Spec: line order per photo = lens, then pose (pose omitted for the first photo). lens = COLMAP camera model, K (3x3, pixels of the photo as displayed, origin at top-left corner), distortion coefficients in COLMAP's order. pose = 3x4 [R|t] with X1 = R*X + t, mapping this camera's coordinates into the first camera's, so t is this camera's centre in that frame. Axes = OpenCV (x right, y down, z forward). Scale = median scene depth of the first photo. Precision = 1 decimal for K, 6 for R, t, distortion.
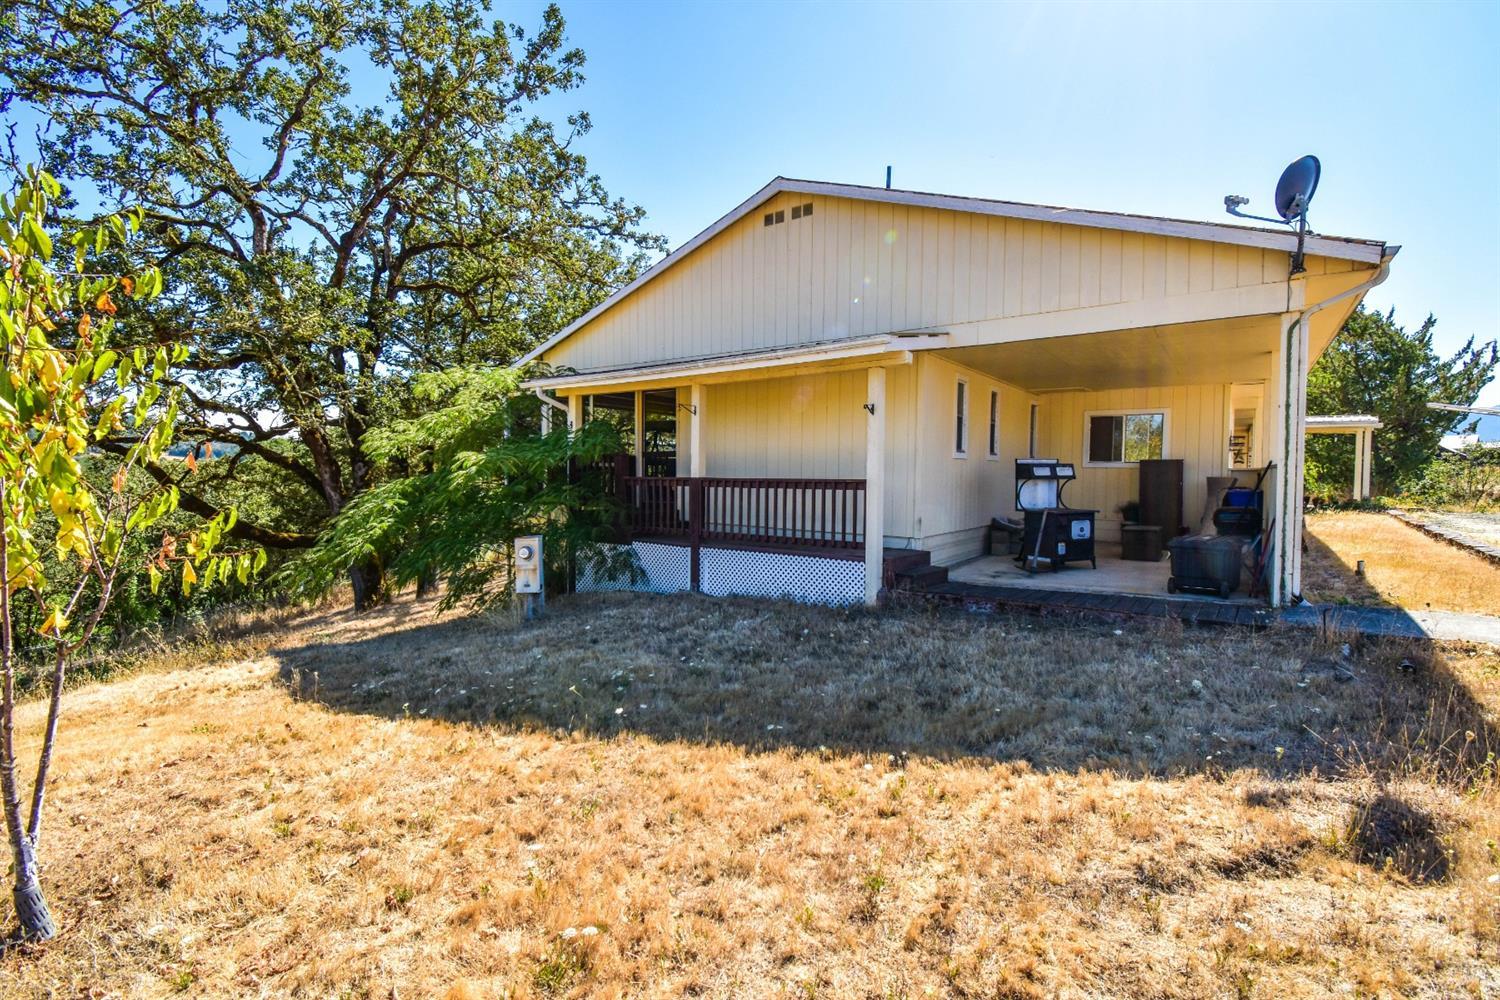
lens RADIAL K [[681.2, 0, 749.9], [0, 681.2, 498.2], [0, 0, 1]] dist [-0.023731, -0.001447]
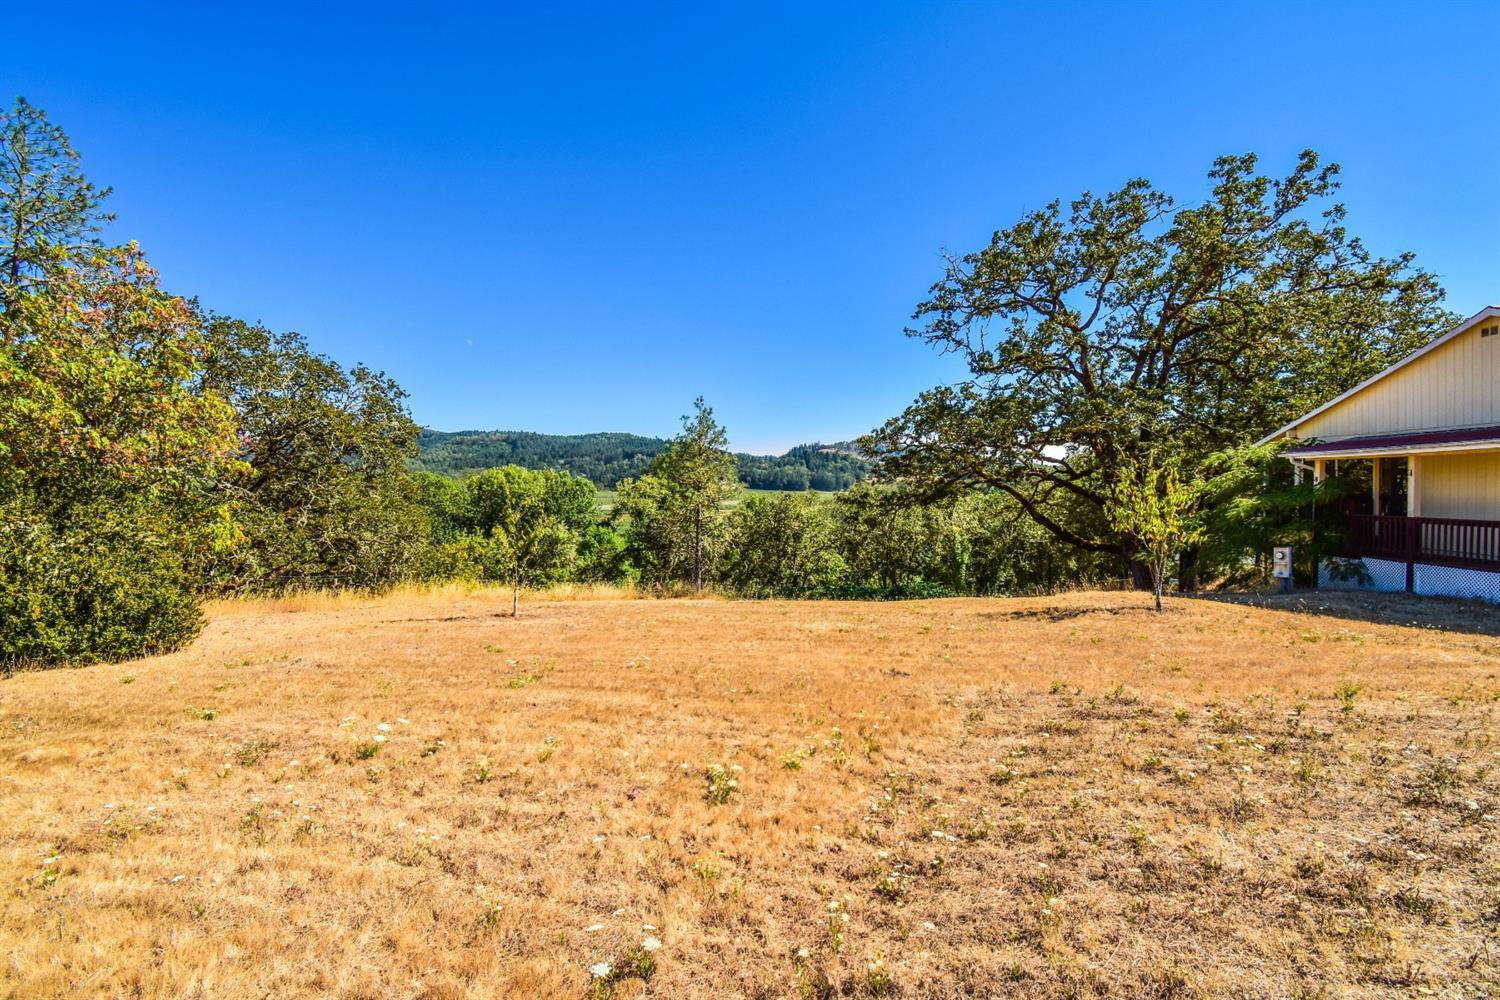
lens RADIAL K [[681.2, 0, 748.1], [0, 681.2, 502.2], [0, 0, 1]] dist [-0.023731, -0.001447]
pose [[0.558901, 0.016925, -0.829062, 0.273274], [-0.043476, 0.999015, -0.008914, 0.012305], [0.828094, 0.041026, 0.559086, -0.906148]]
